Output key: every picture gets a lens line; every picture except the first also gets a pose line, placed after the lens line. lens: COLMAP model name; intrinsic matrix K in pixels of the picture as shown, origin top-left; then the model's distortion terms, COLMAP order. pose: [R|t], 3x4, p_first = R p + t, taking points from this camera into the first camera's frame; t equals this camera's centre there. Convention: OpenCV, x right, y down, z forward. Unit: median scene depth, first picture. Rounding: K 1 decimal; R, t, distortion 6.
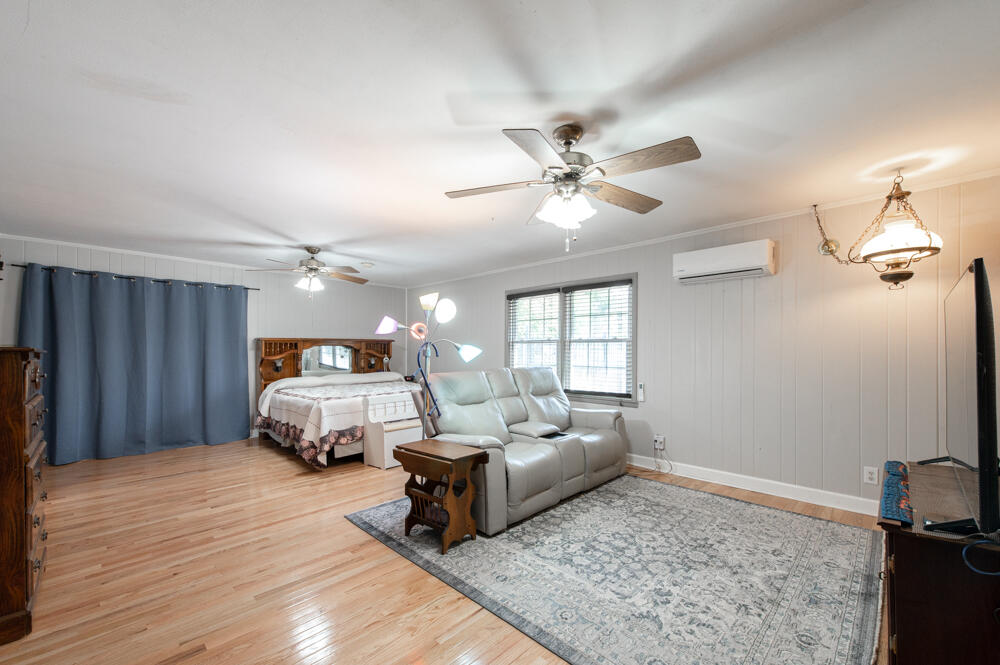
lens RADIAL K [[400.7, 0, 495.3], [0, 400.7, 350.8], [0, 0, 1]] dist [0.005801, -0.000732]
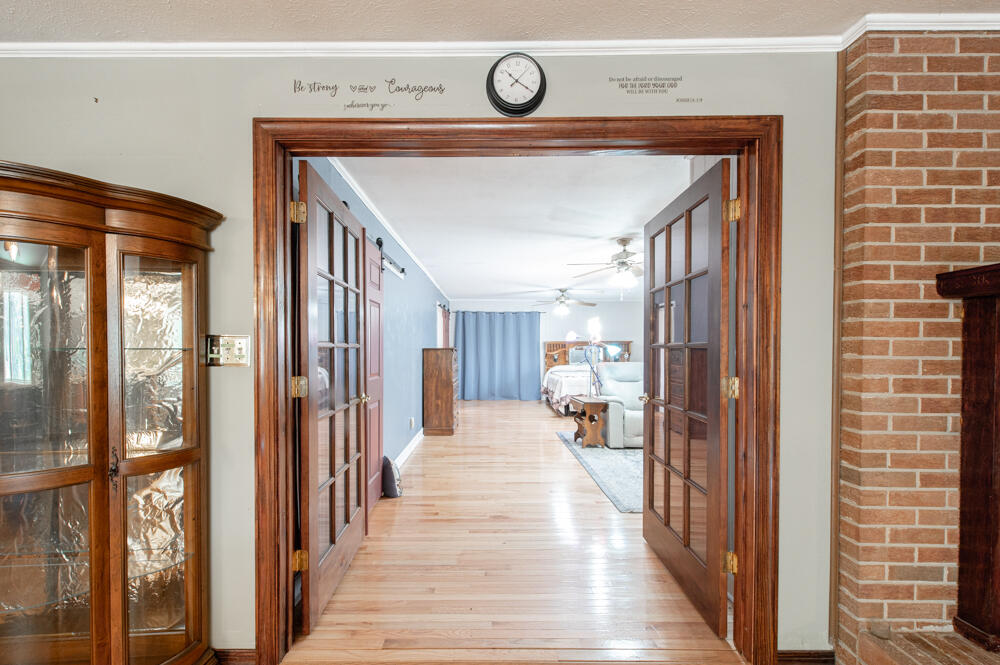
lens RADIAL K [[430.2, 0, 494.9], [0, 430.2, 347.3], [0, 0, 1]] dist [0.001559, 0.000036]
pose [[0.704100, -0.000992, -0.710100, 0.676621], [-0.000658, 0.999998, -0.002049, -0.003701], [0.710100, 0.001910, 0.704098, -0.527014]]
